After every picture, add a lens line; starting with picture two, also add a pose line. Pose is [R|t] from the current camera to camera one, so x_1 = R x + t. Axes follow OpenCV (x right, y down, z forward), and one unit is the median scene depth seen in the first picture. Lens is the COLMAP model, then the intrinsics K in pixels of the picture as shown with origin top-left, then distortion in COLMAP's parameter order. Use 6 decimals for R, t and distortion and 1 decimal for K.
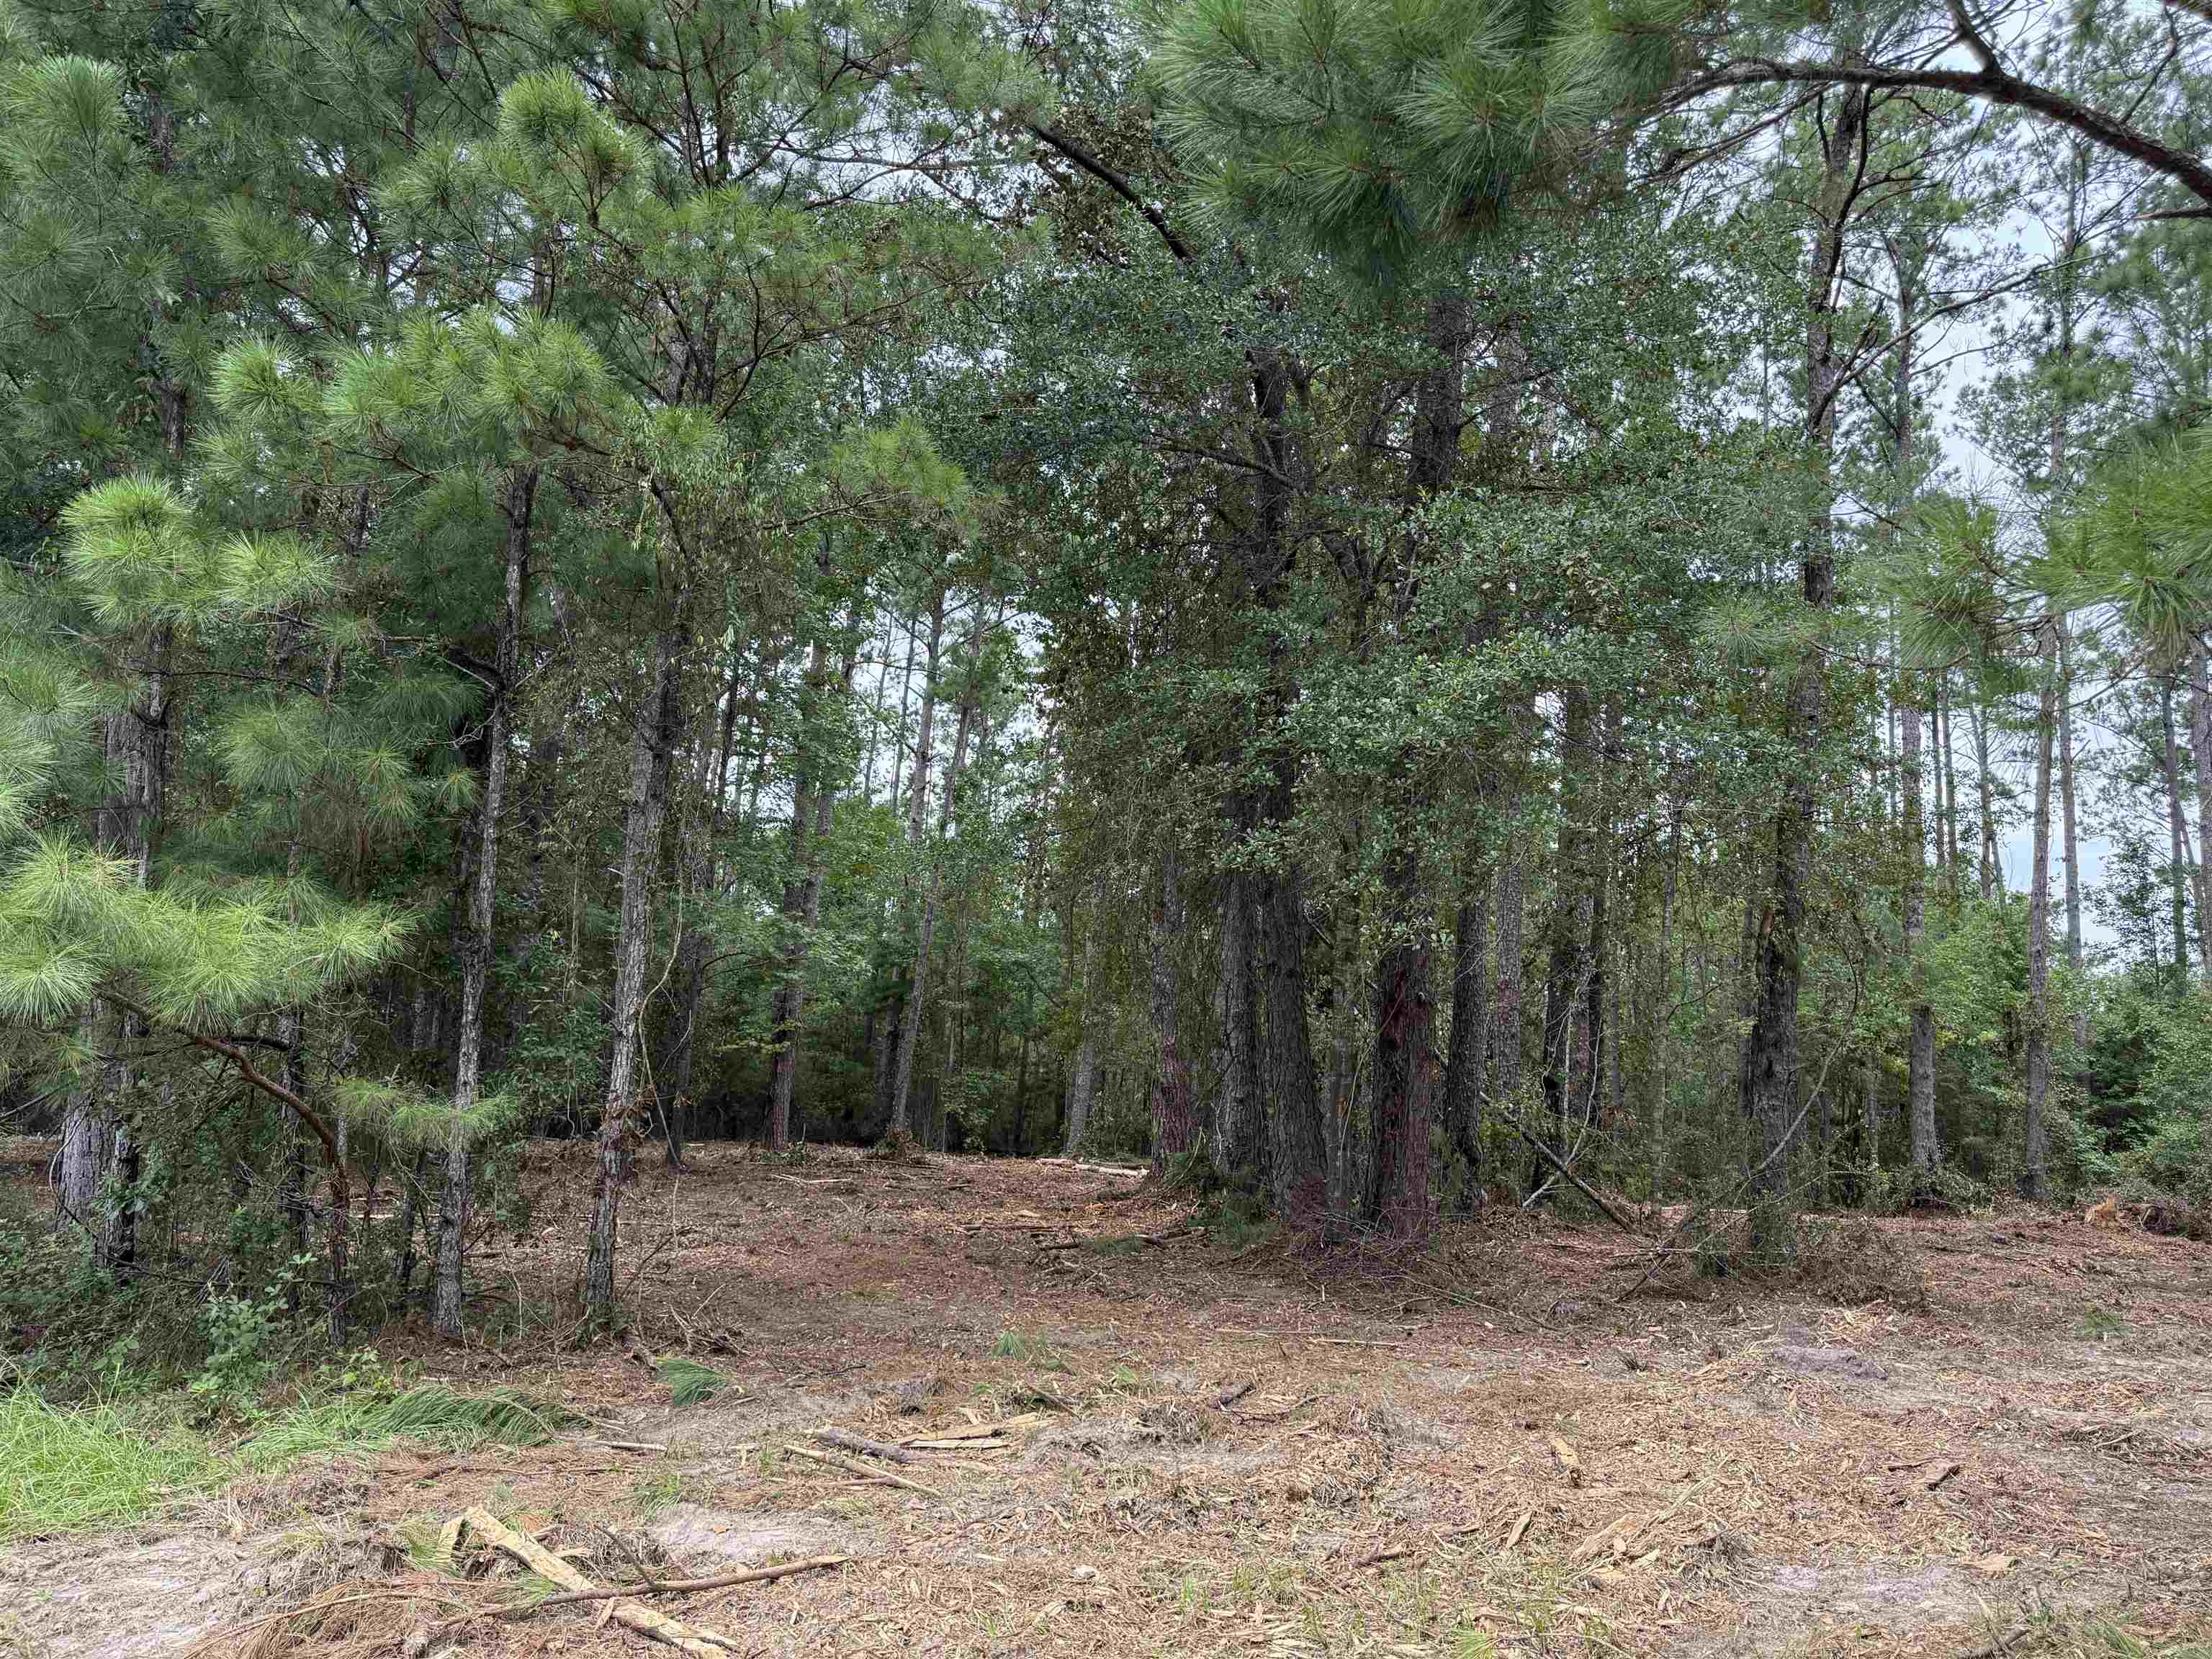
lens RADIAL K [[1556.7, 0, 1119.2], [0, 1556.7, 818.3], [0, 0, 1]] dist [0.069046, -0.092608]
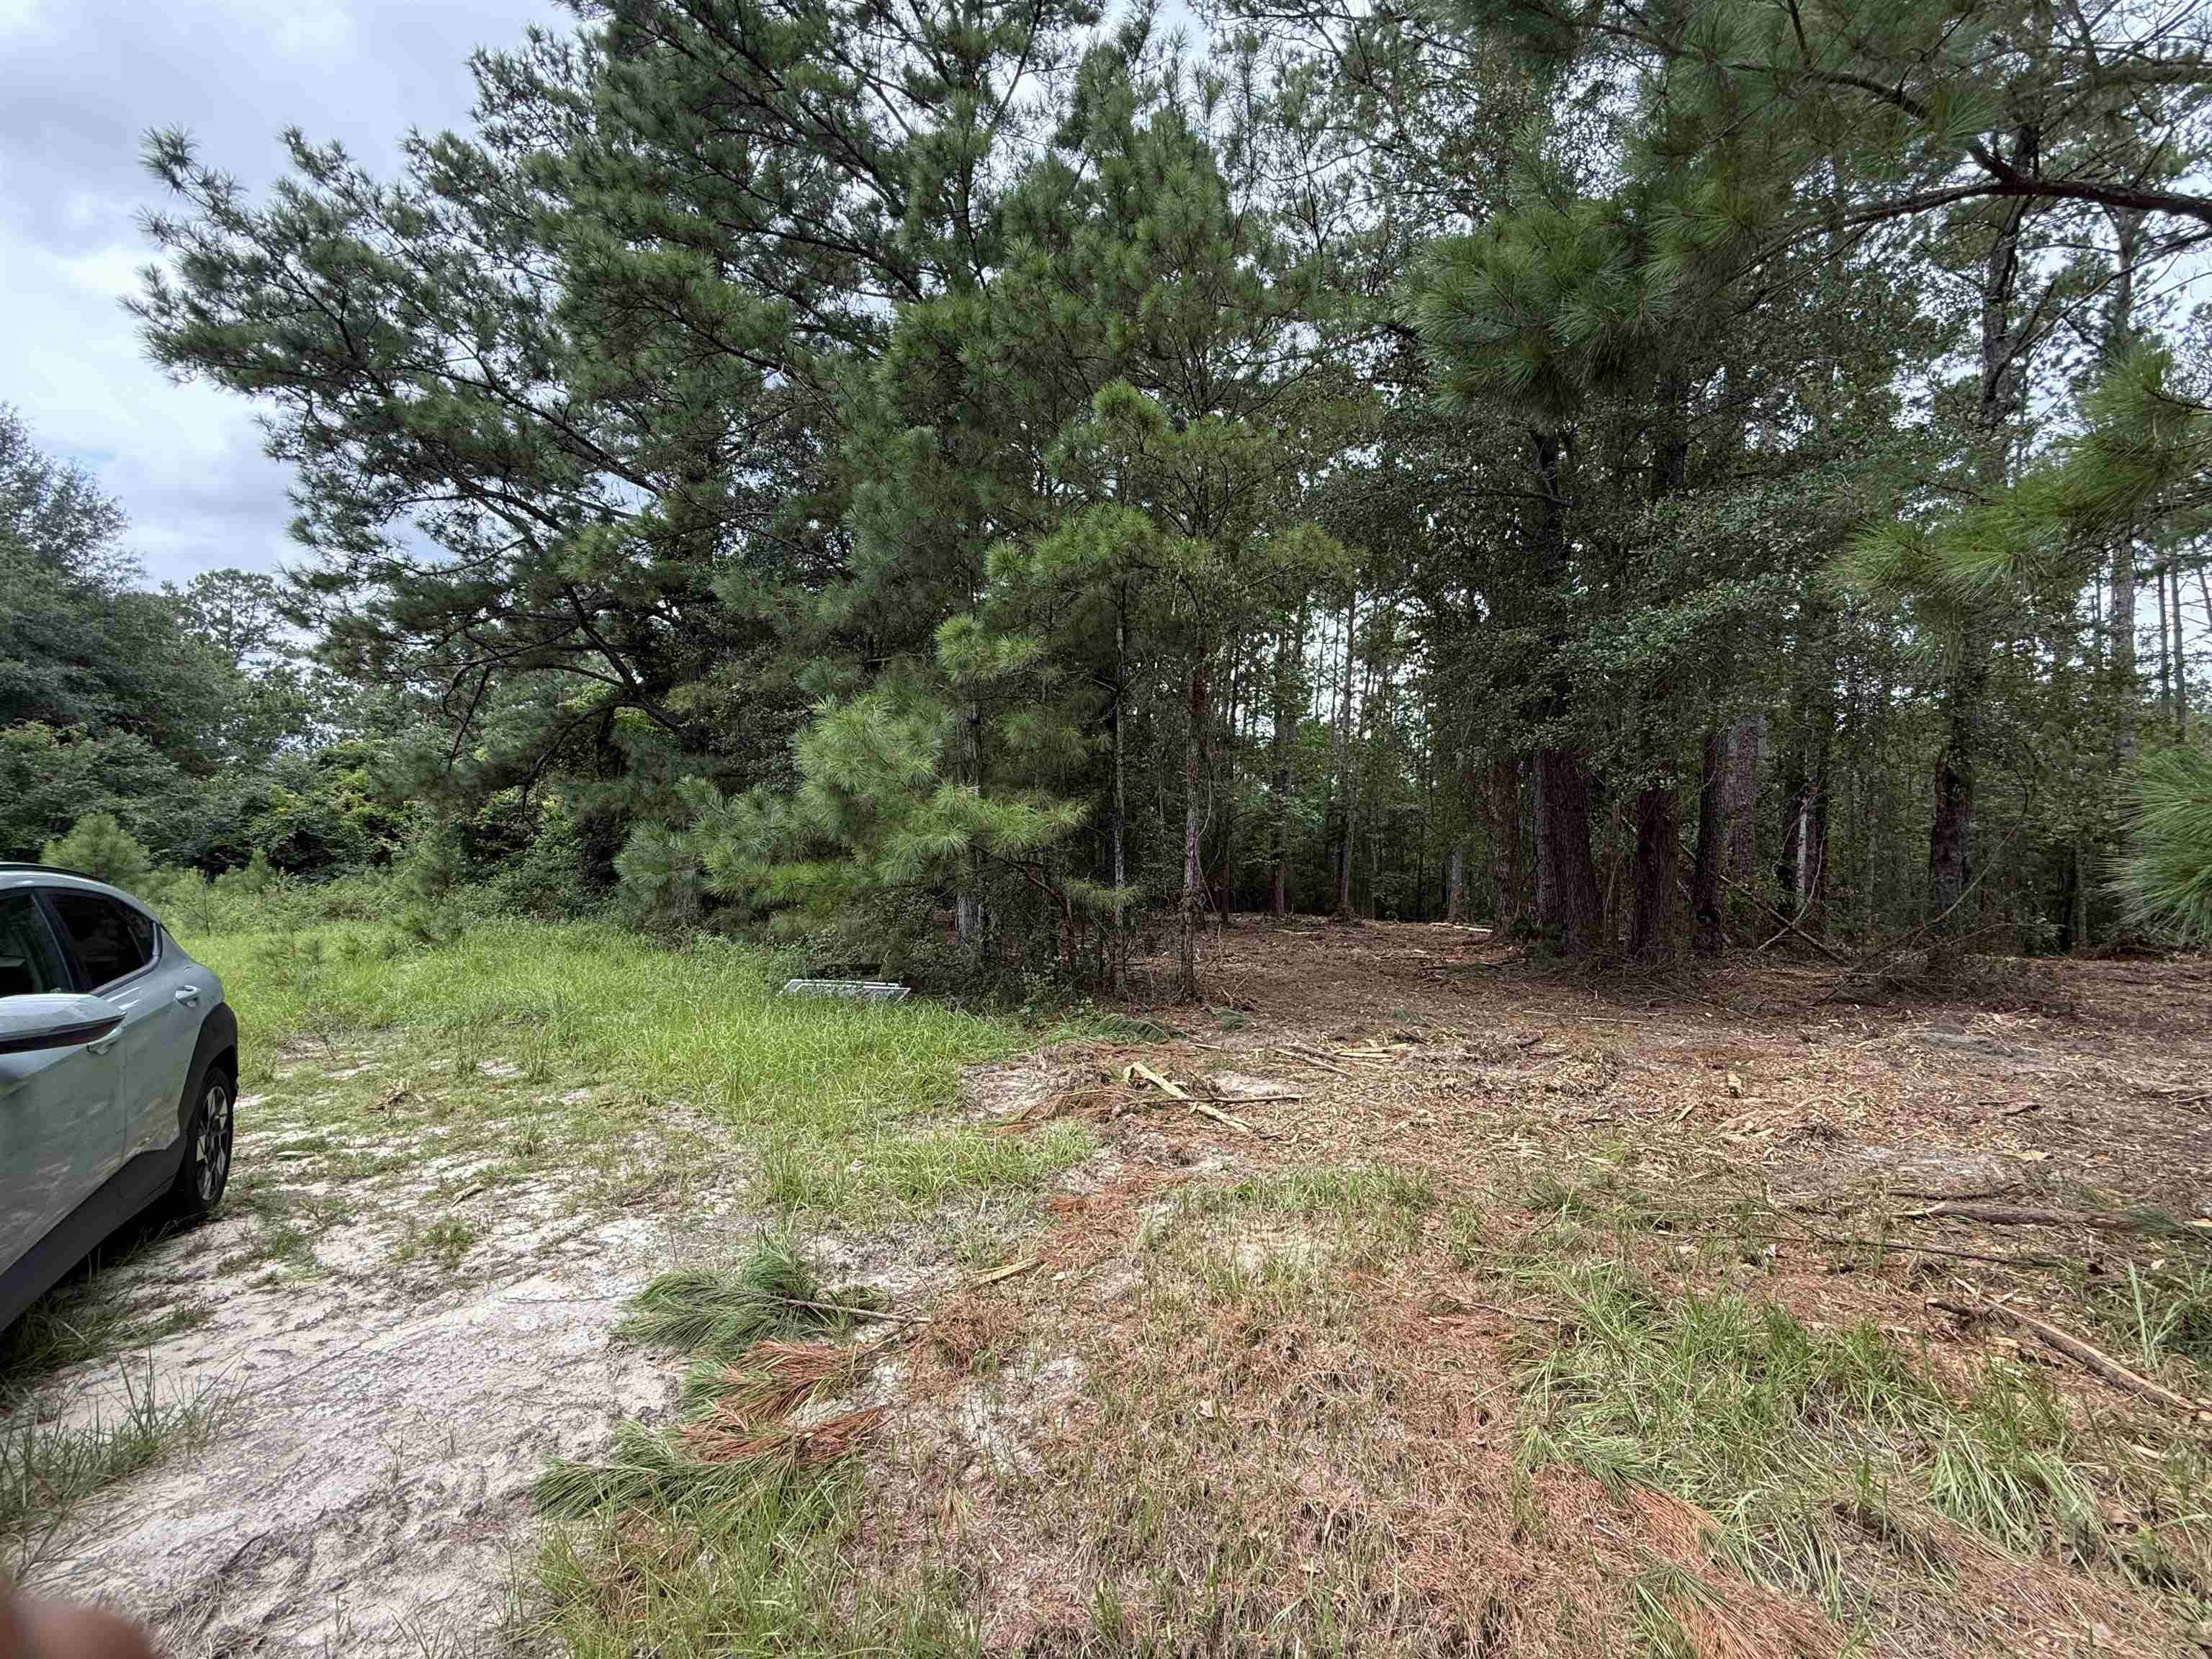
lens RADIAL K [[885.5, 0, 1104.2], [0, 885.5, 827.9], [0, 0, 1]] dist [0.001988, 0.000347]
pose [[0.917503, -0.043866, -0.395302, 0.043058], [0.085550, 0.992401, 0.088438, -0.009463], [0.388418, -0.114960, 0.914284, -0.093980]]
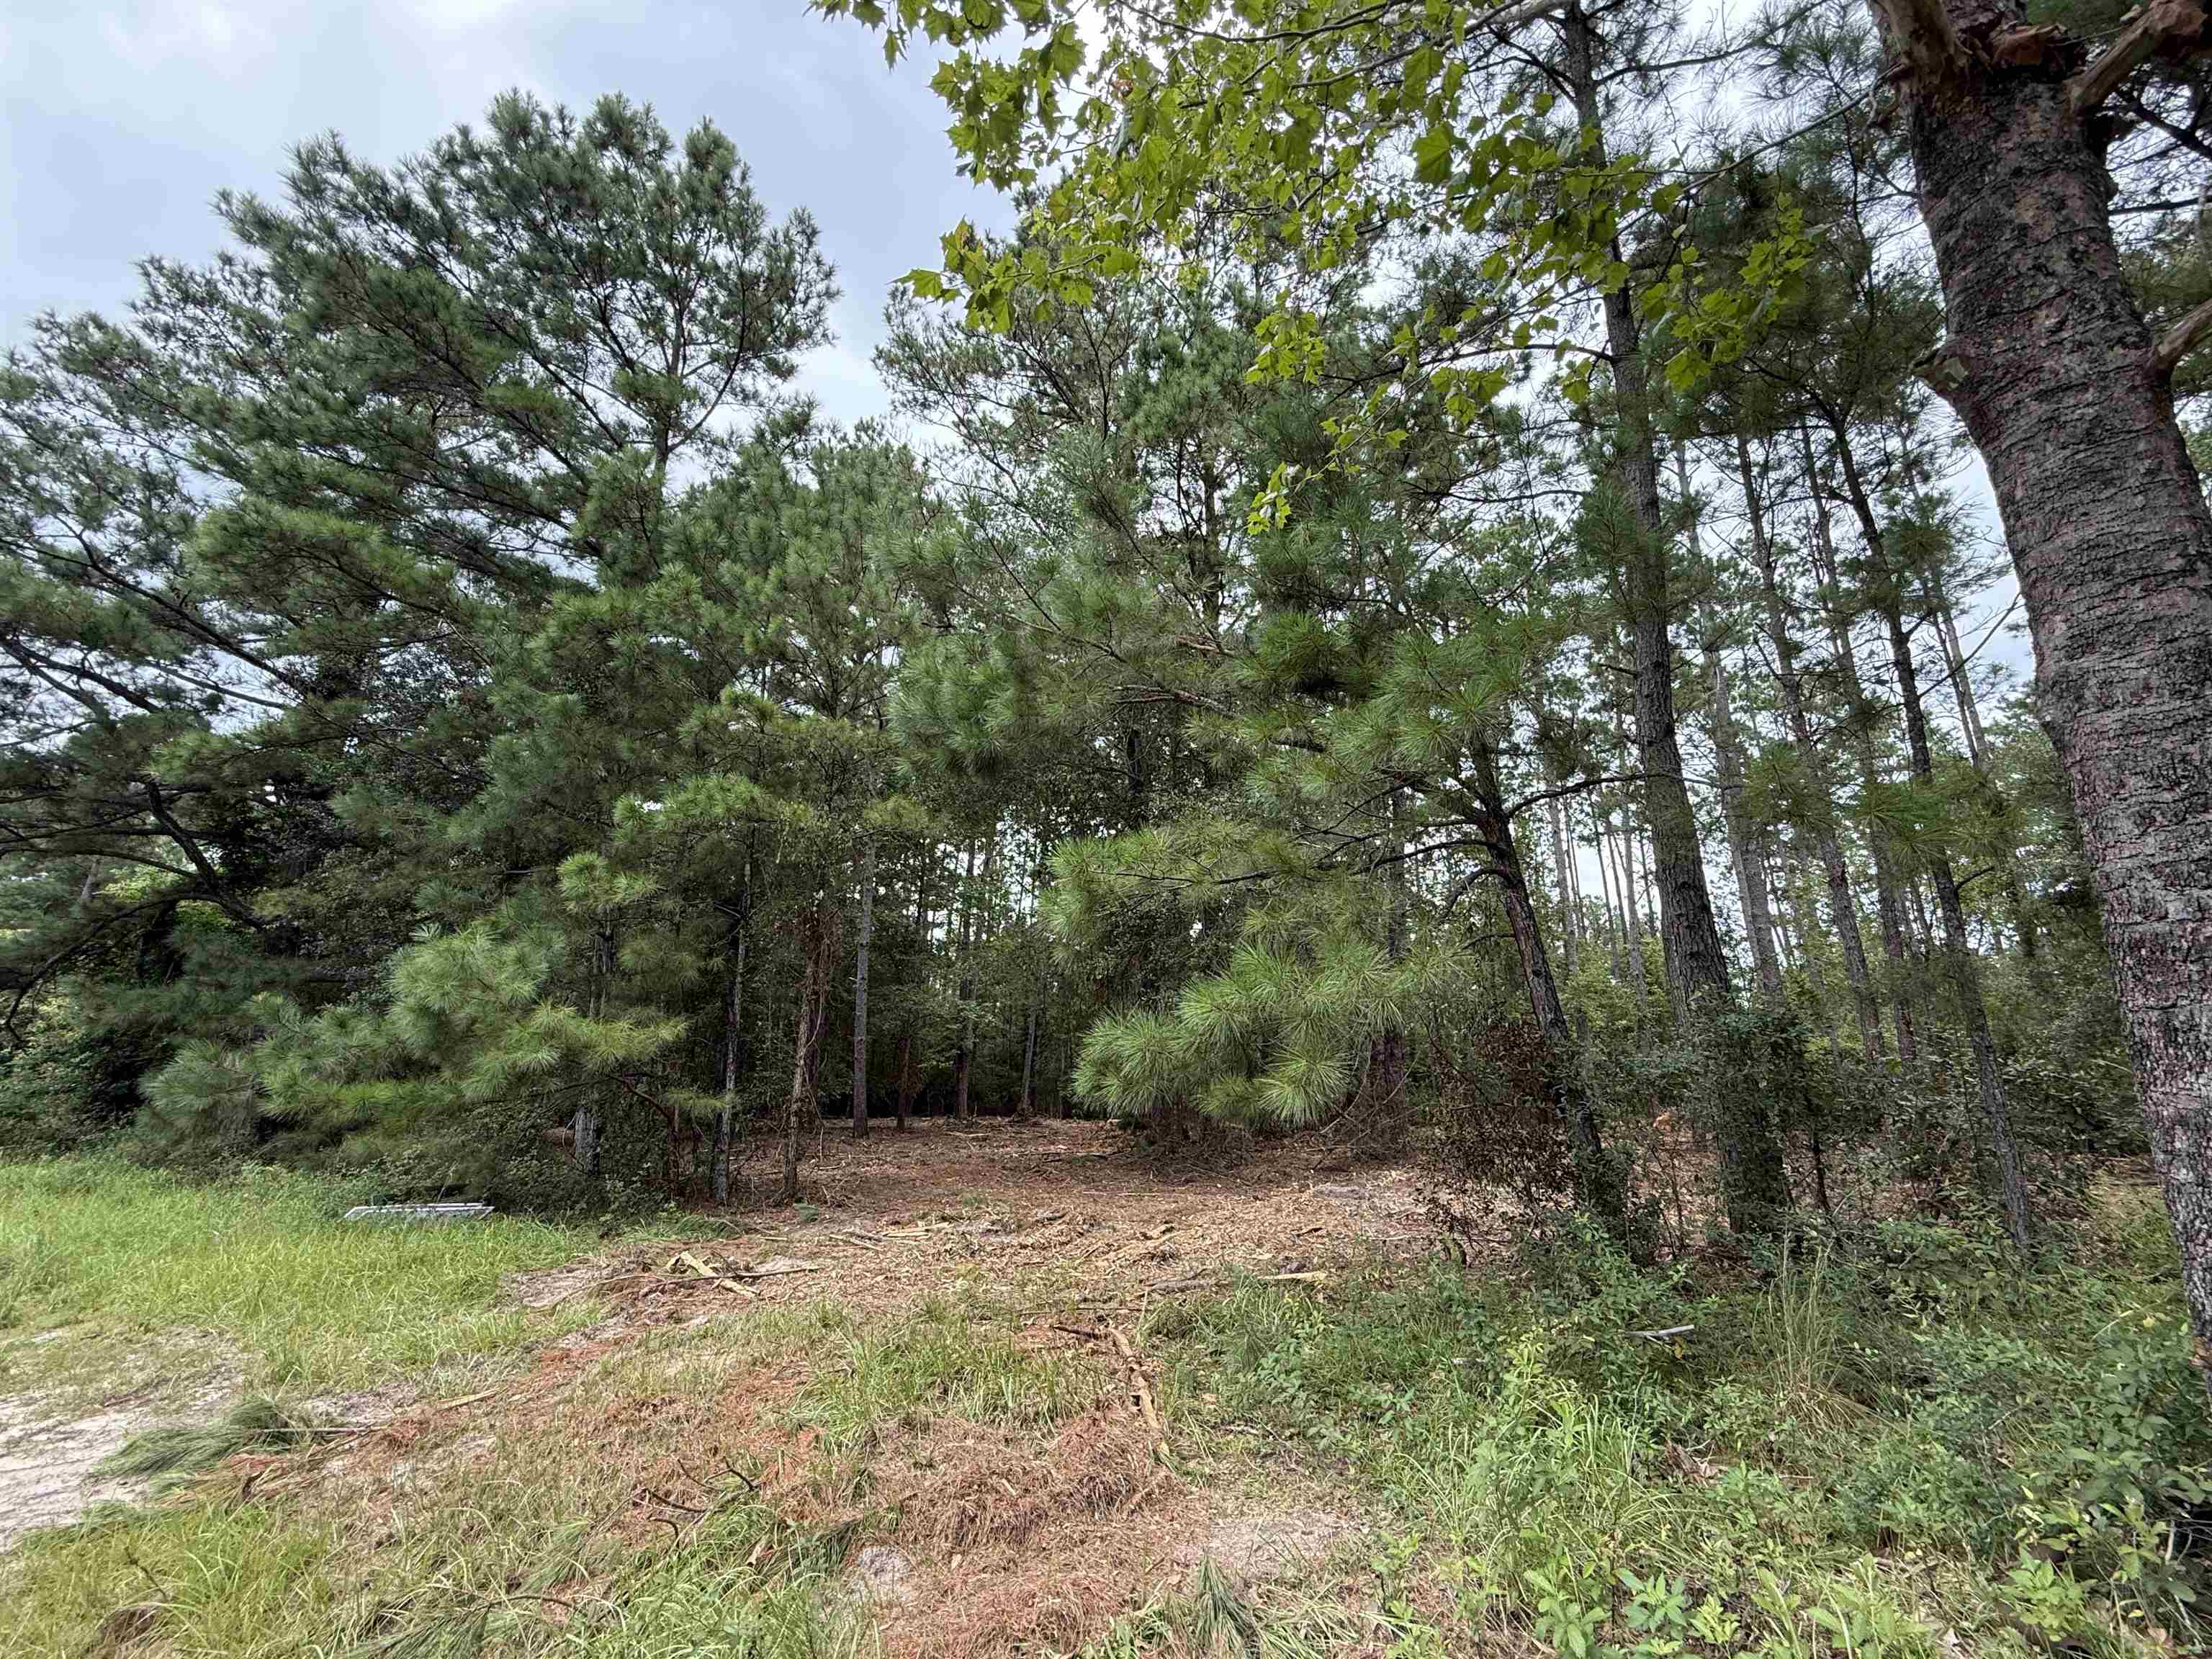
lens RADIAL K [[885.5, 0, 1104.2], [0, 885.5, 827.9], [0, 0, 1]] dist [0.001988, 0.000347]
pose [[0.993992, -0.070369, -0.083837, 0.305490], [0.061082, 0.992207, -0.108606, -0.043655], [0.090826, 0.102832, 0.990543, -0.318342]]
